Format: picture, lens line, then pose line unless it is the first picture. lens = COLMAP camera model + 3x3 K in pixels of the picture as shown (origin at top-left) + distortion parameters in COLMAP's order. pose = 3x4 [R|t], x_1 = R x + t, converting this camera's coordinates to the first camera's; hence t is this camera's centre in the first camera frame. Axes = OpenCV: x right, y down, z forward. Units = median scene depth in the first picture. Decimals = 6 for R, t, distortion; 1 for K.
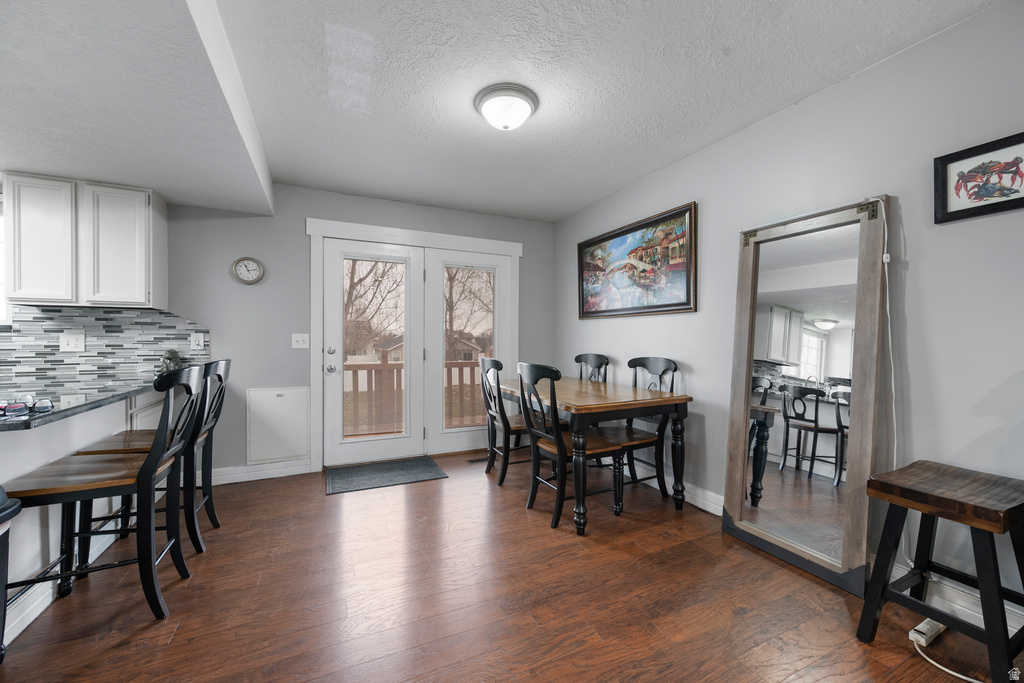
lens RADIAL K [[401.2, 0, 512.5], [0, 401.2, 342.5], [0, 0, 1]] dist [-0.001977, -0.000140]
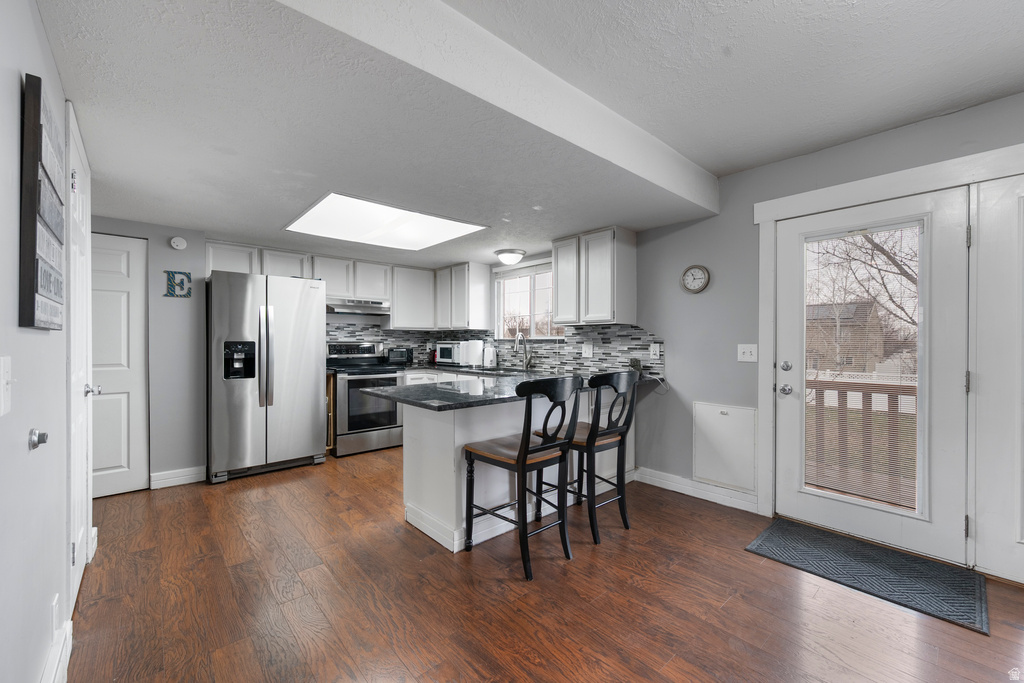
lens RADIAL K [[409.8, 0, 512.0], [0, 409.8, 341.5], [0, 0, 1]] dist [0.000649, 0.000017]
pose [[0.281799, -0.001255, -0.959473, 0.186519], [-0.005883, 0.999978, -0.003035, -0.025534], [0.959455, 0.006500, 0.281786, 0.333274]]
